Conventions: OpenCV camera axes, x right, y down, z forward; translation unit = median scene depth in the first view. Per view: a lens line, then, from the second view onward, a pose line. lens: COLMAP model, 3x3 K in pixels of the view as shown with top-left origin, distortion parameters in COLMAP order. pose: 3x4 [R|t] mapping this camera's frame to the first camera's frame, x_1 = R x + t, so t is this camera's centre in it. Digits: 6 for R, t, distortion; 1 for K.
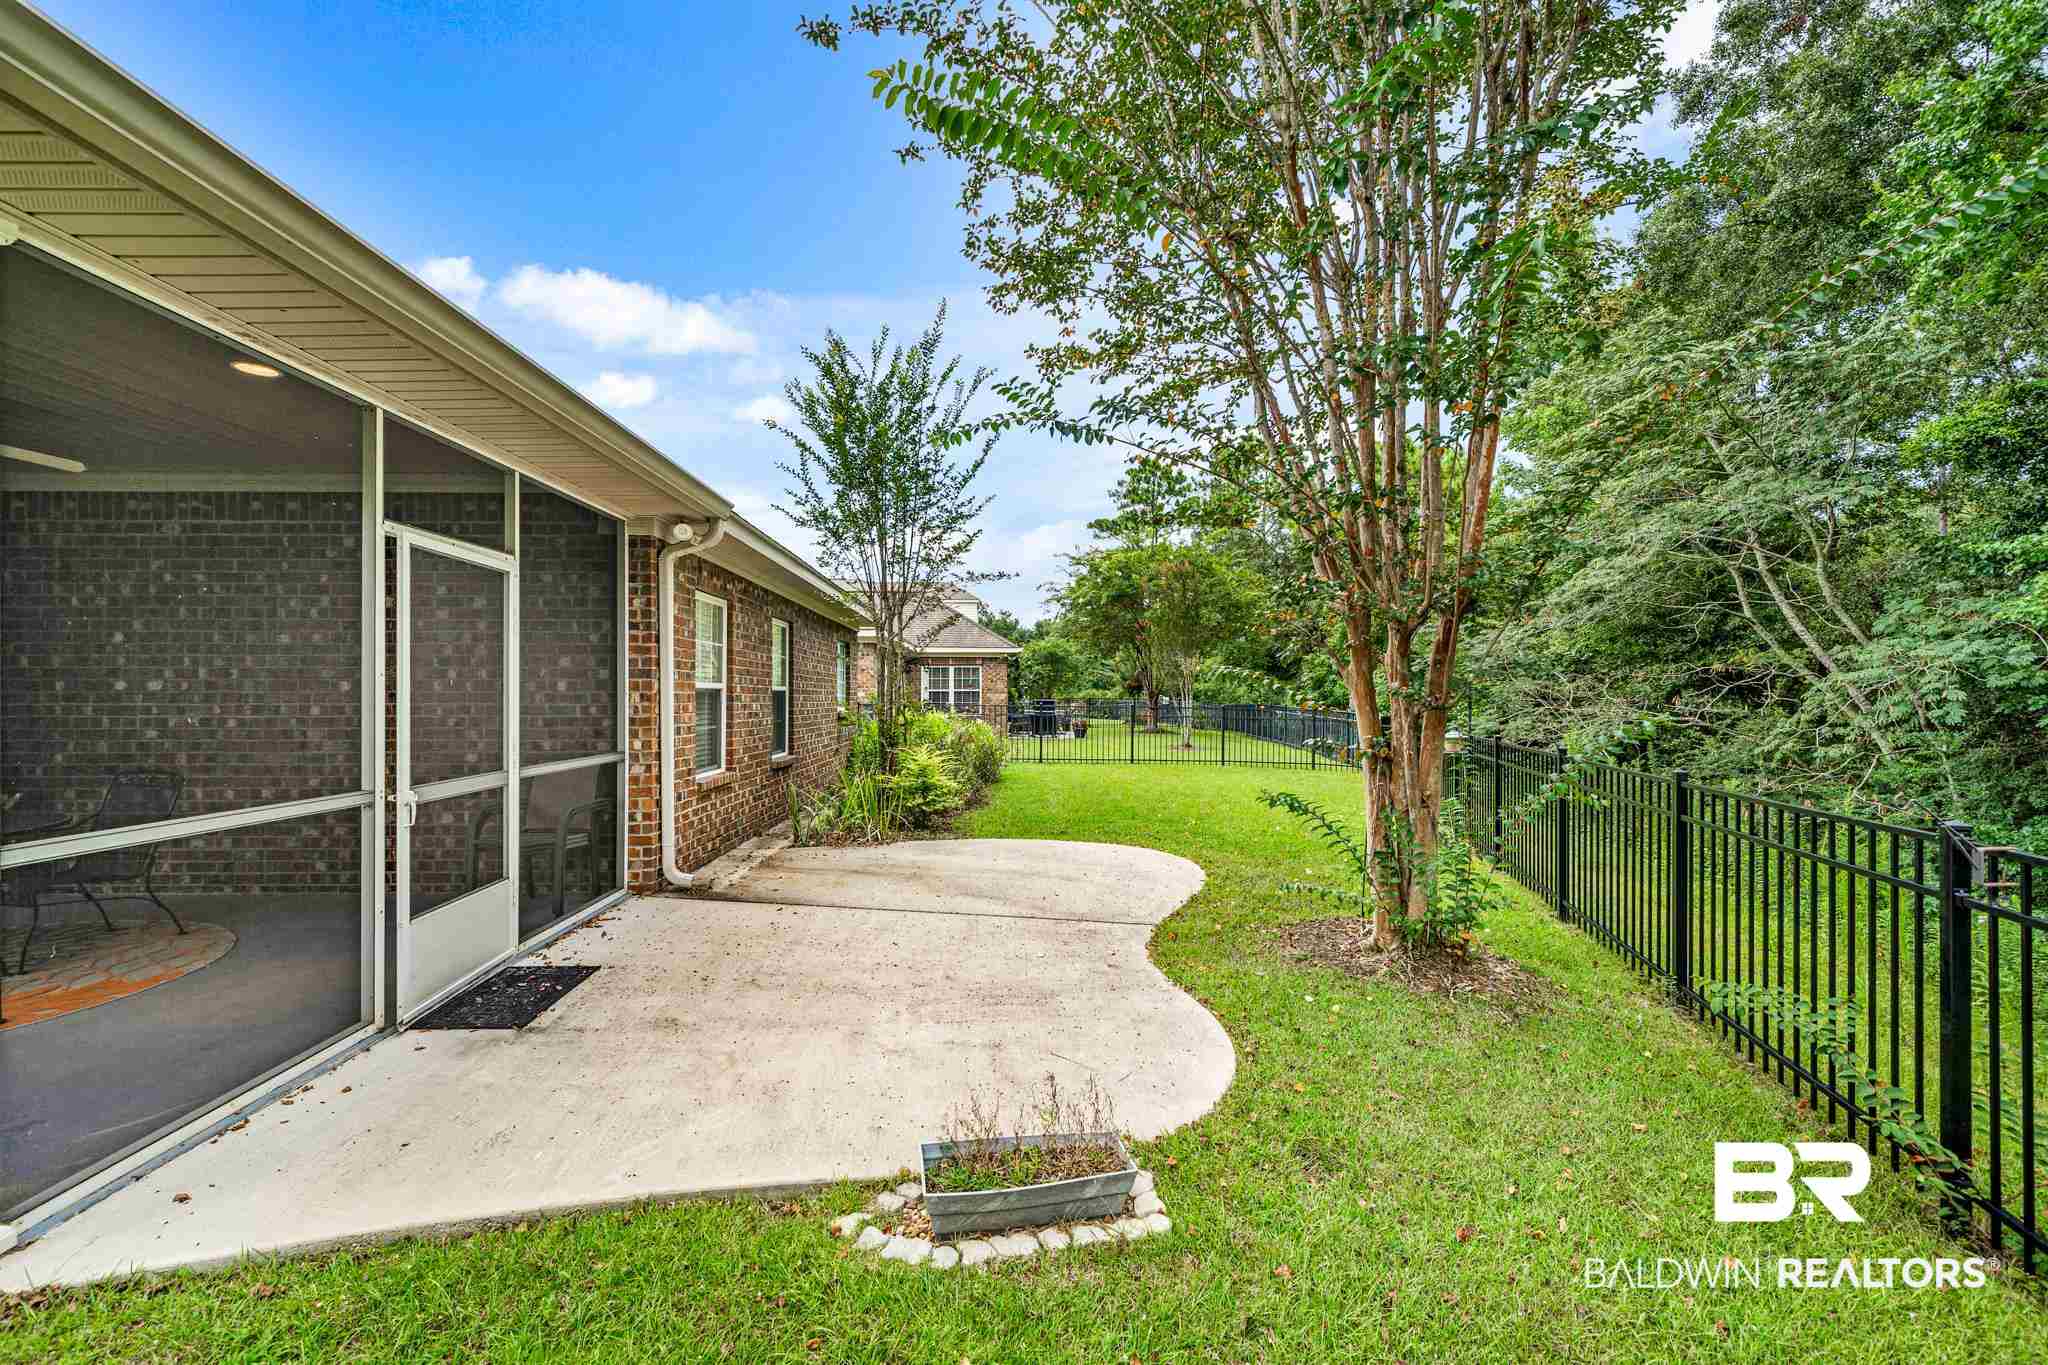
lens RADIAL K [[822.8, 0, 1010.9], [0, 822.8, 688.8], [0, 0, 1]] dist [-0.000582, -0.000038]
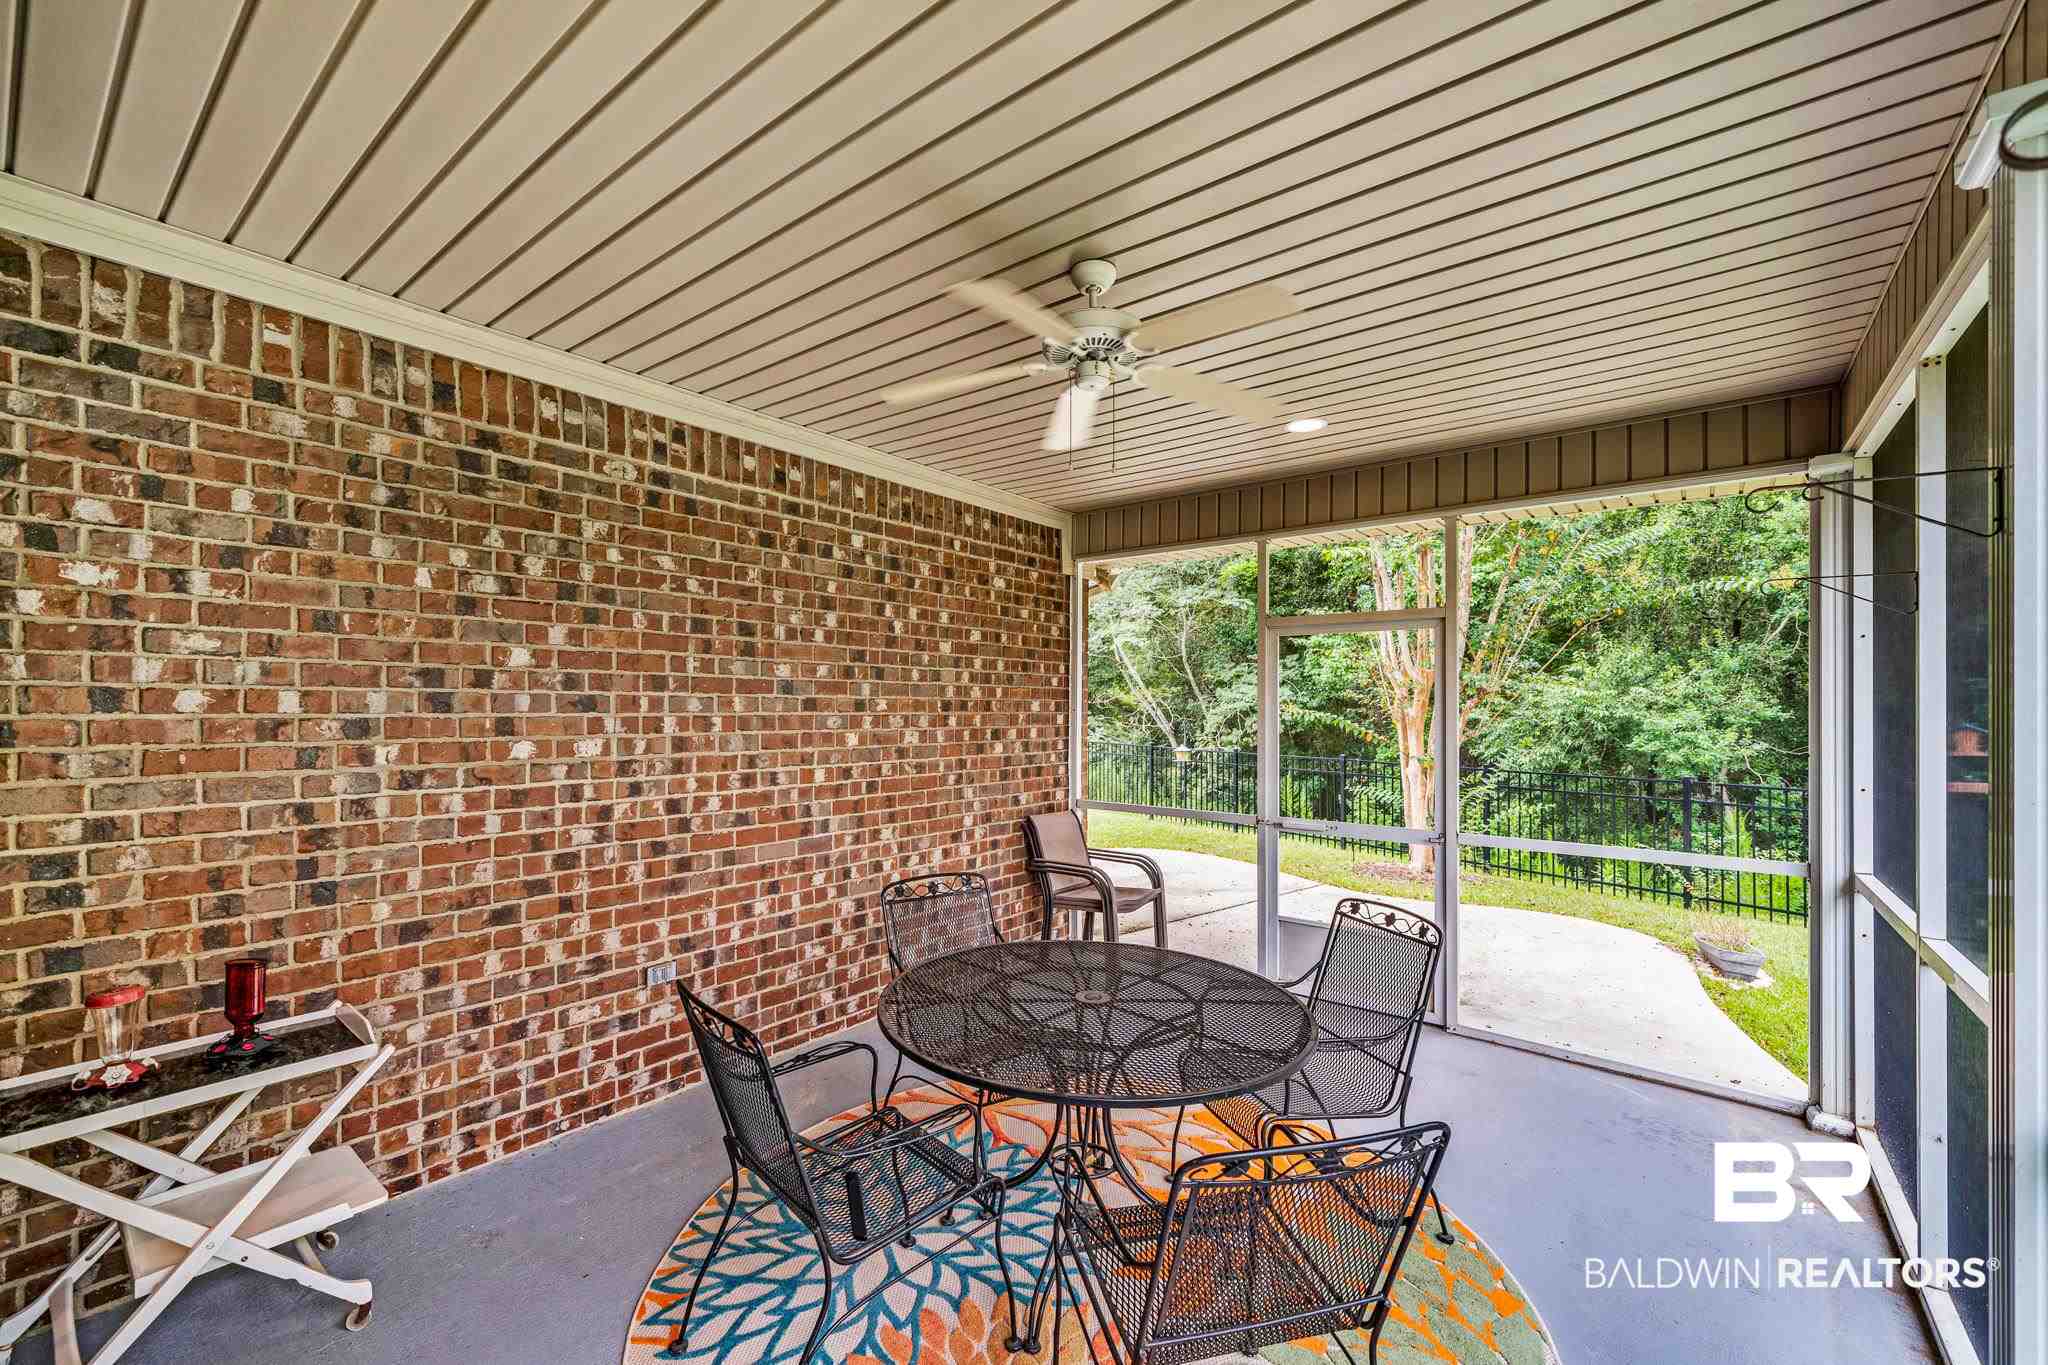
lens RADIAL K [[831.3, 0, 1015.4], [0, 831.3, 698.0], [0, 0, 1]] dist [-0.002106, -0.000481]
pose [[0.646818, 0.011249, 0.762562, -1.281036], [-0.008466, 0.999936, -0.007570, -0.035425], [-0.762598, -0.001560, 0.646871, 0.420840]]
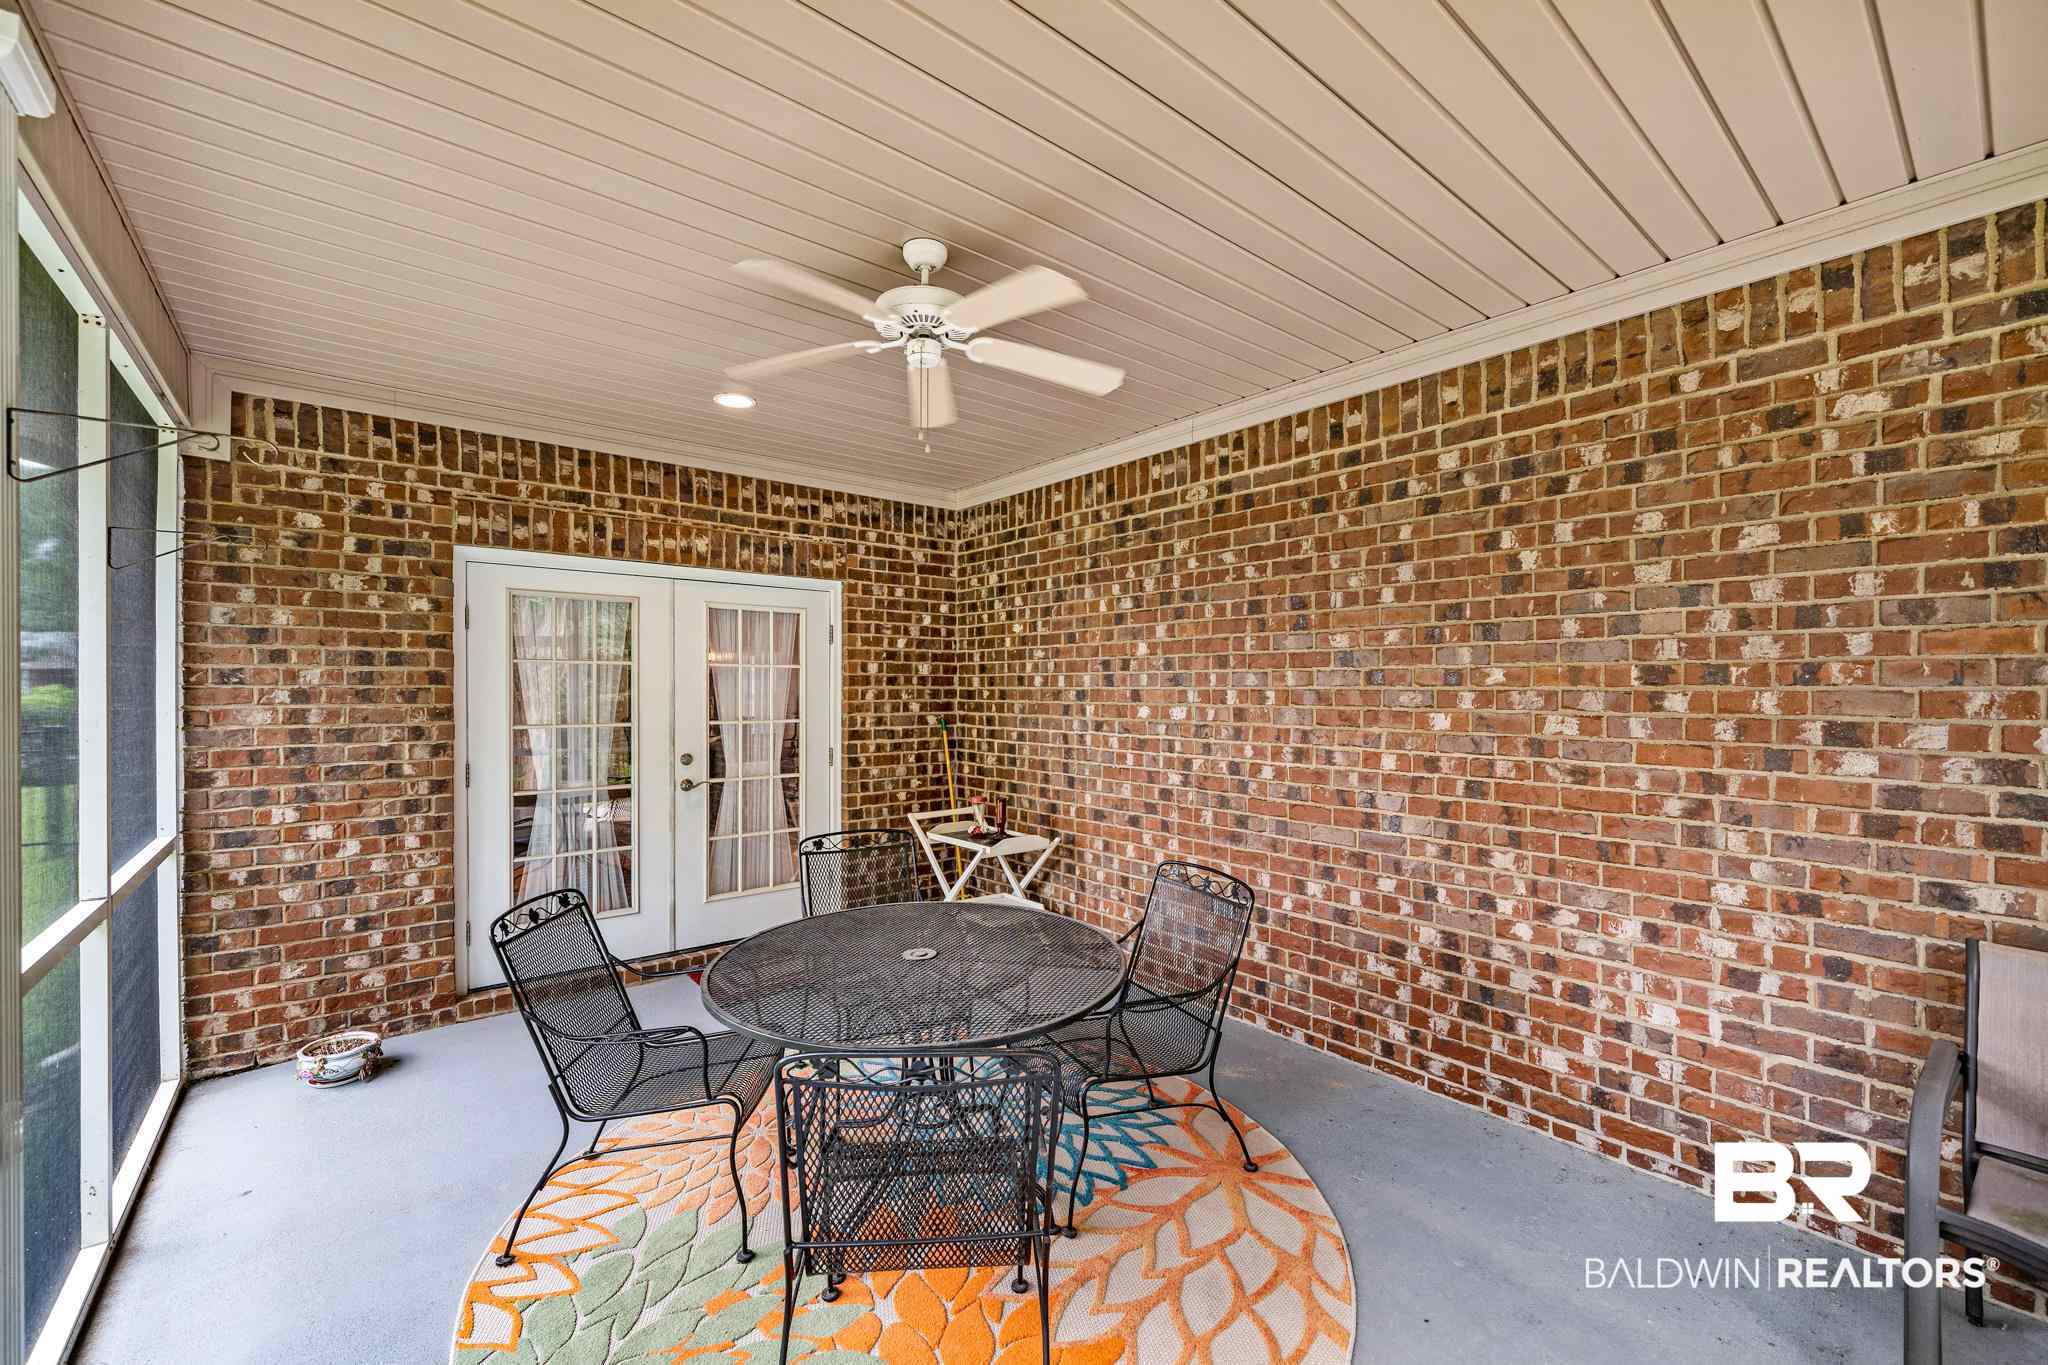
lens RADIAL K [[831.3, 0, 1015.4], [0, 831.3, 698.0], [0, 0, 1]] dist [-0.002106, -0.000481]
pose [[0.612310, 0.009310, -0.790563, -0.544833], [-0.002074, 0.999946, 0.010170, -0.024456], [0.790615, -0.004588, 0.612296, 0.432040]]
